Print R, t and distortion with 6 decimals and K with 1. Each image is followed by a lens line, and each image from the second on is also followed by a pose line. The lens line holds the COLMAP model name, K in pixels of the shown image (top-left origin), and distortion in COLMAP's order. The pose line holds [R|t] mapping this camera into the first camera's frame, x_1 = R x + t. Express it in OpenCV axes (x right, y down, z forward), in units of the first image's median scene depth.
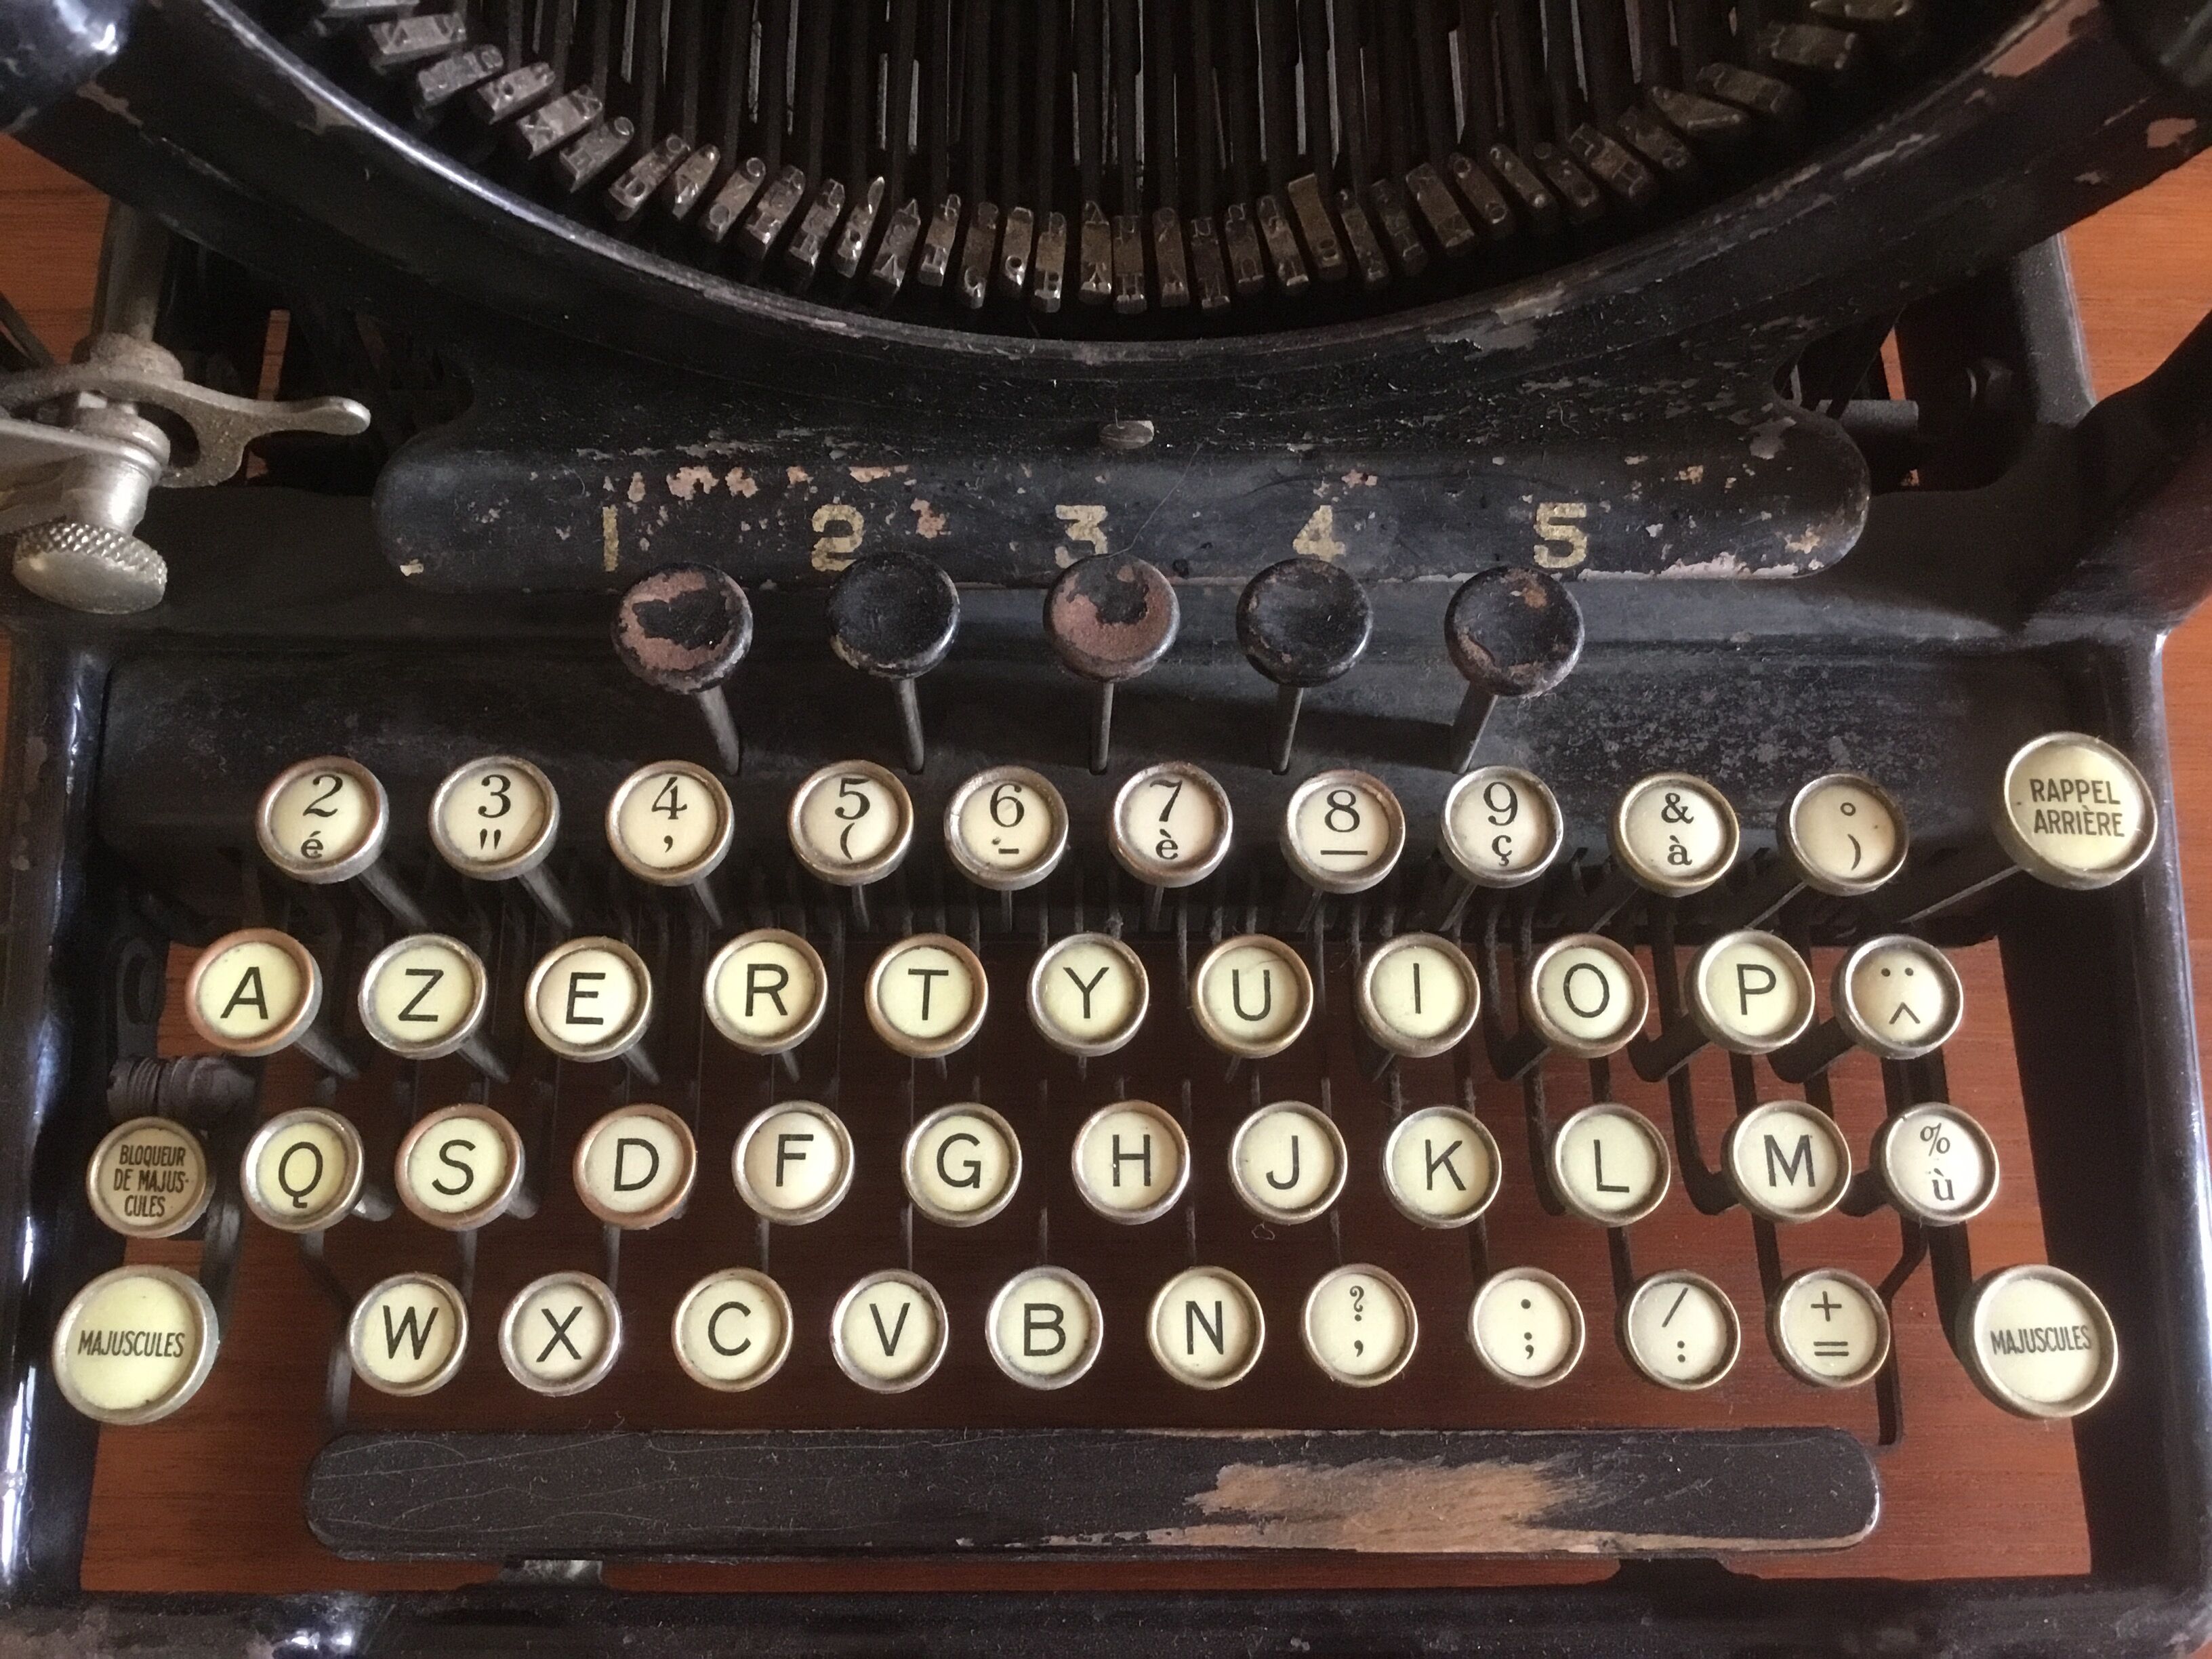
lens RADIAL K [[2006.8, 0, 1093.2], [0, 2006.8, 836.2], [0, 0, 1]] dist [0.031574, -0.078018]
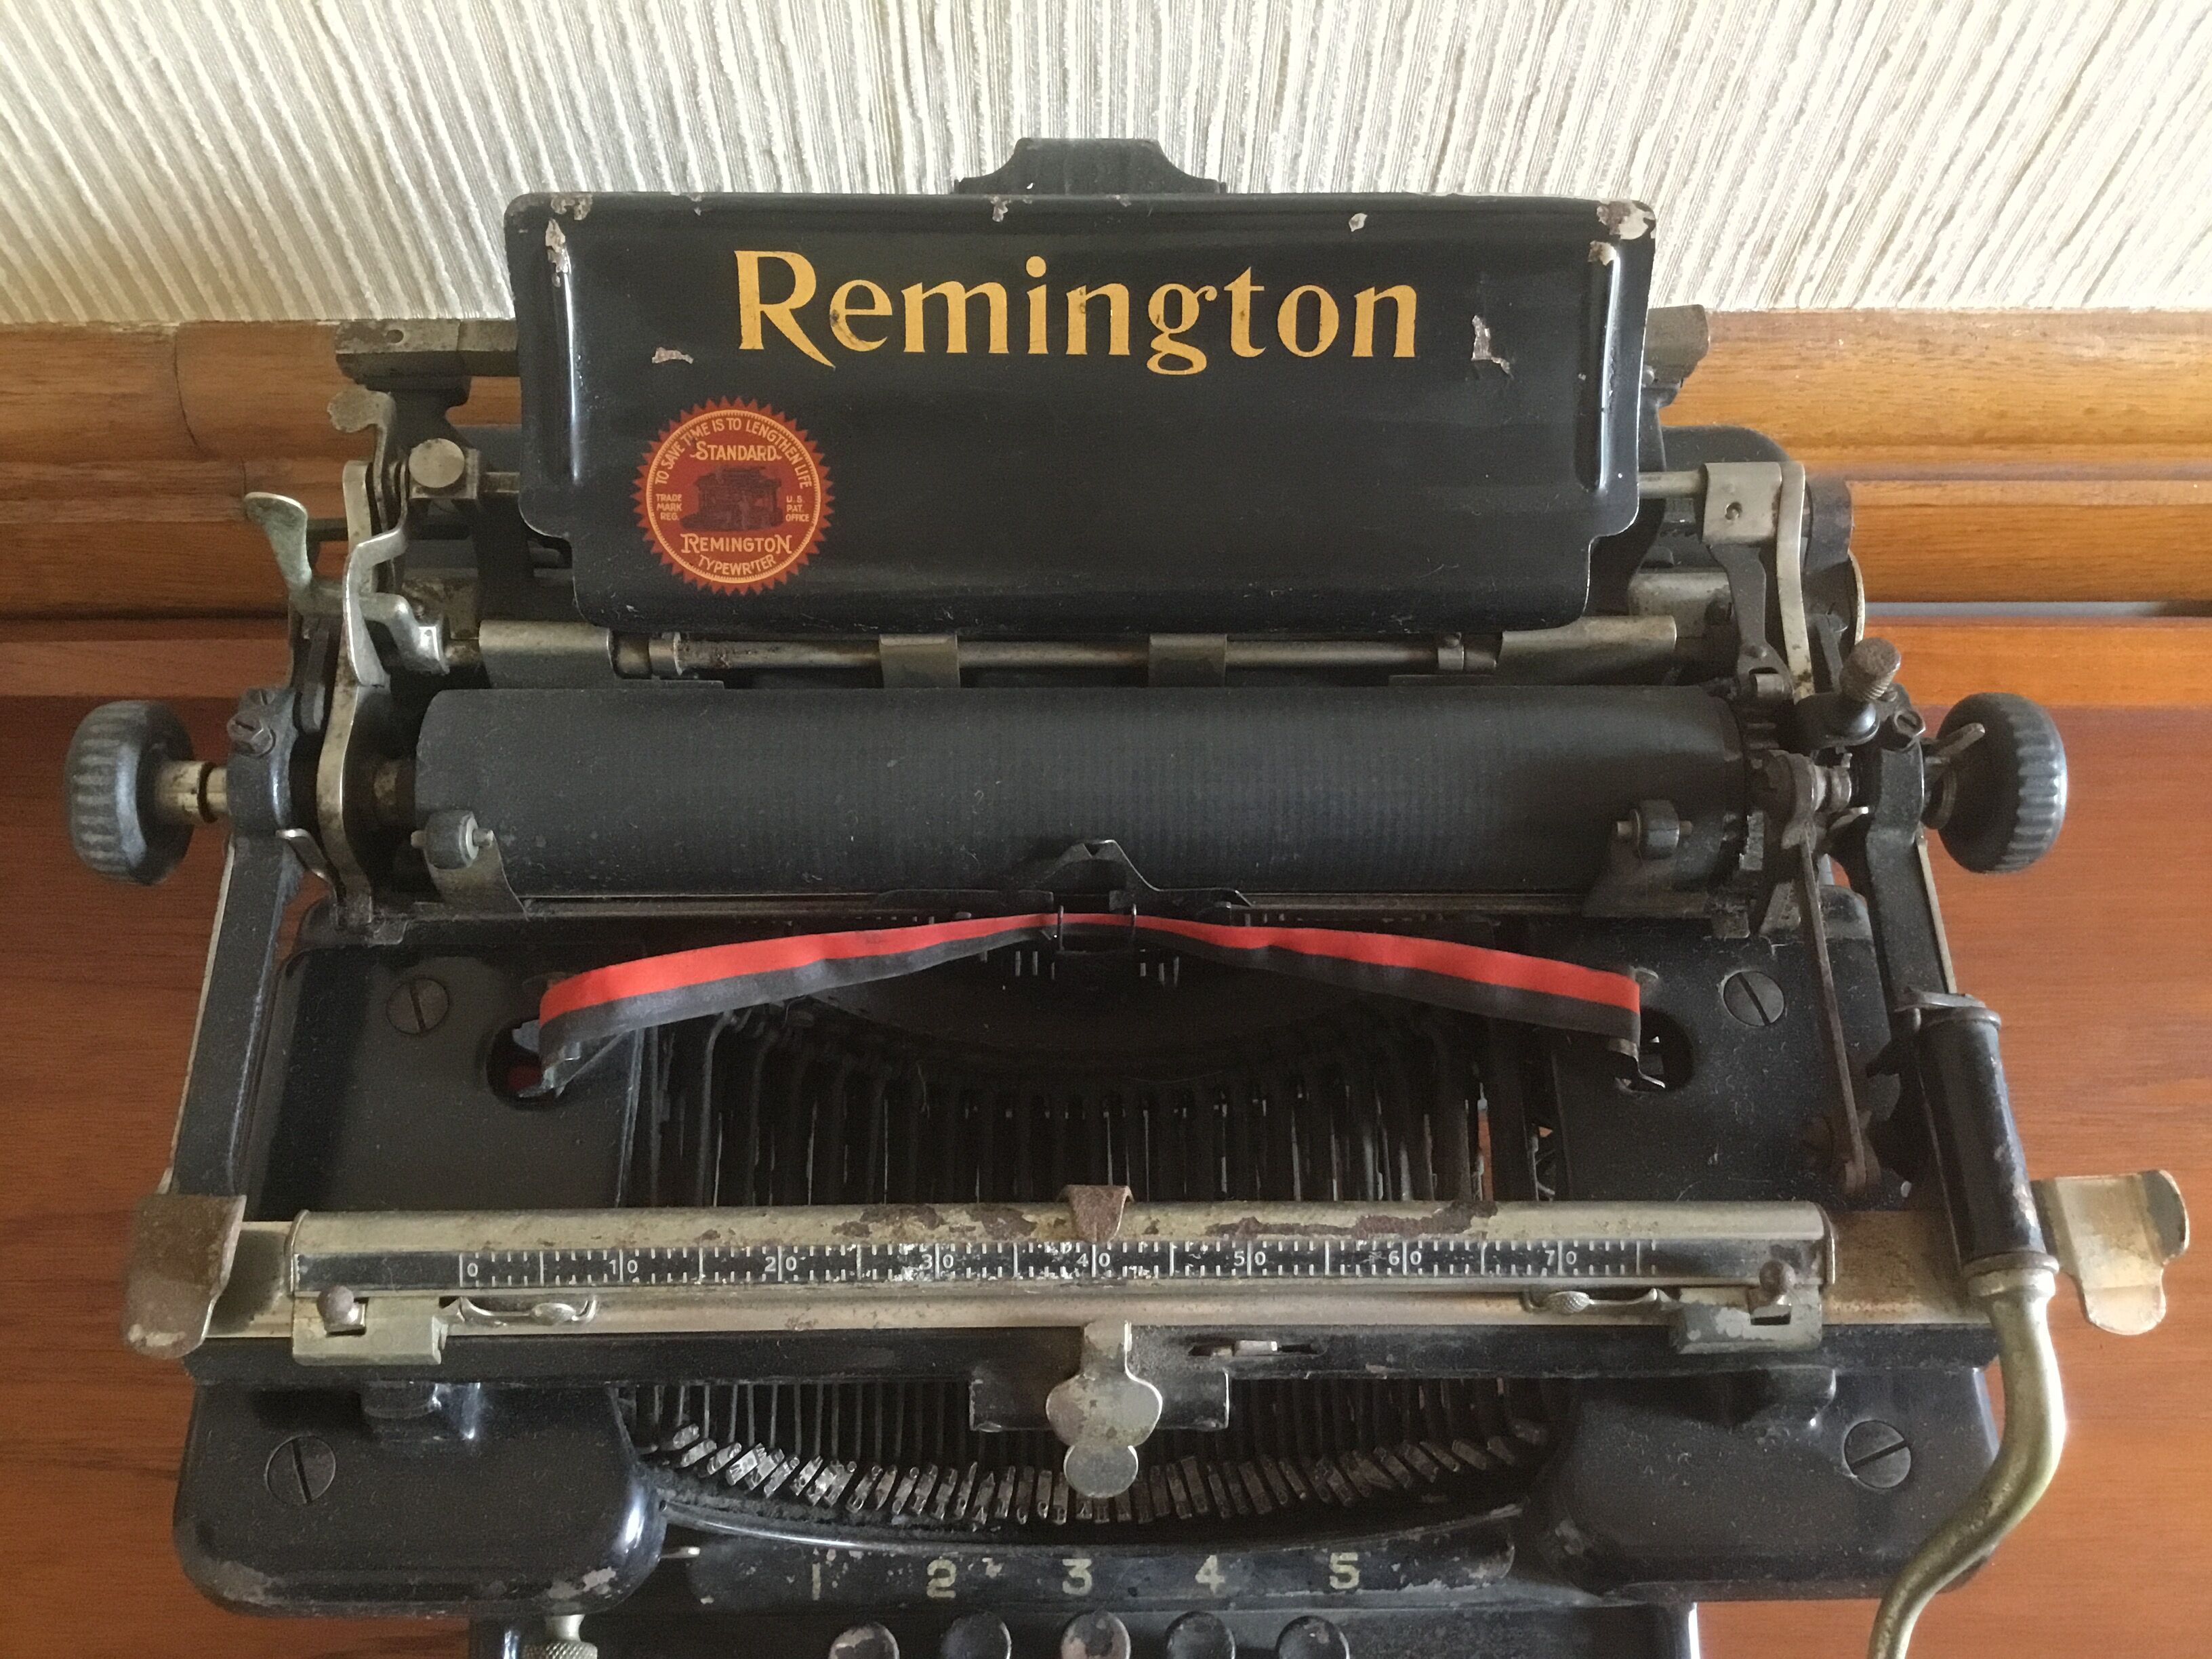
lens RADIAL K [[2006.8, 0, 1101.5], [0, 2006.8, 813.5], [0, 0, 1]] dist [0.031574, -0.078018]
pose [[0.999956, -0.005544, 0.007581, 0.006003], [0.006575, 0.989635, -0.143456, -0.567447], [-0.006707, 0.143500, 0.989628, -0.883524]]
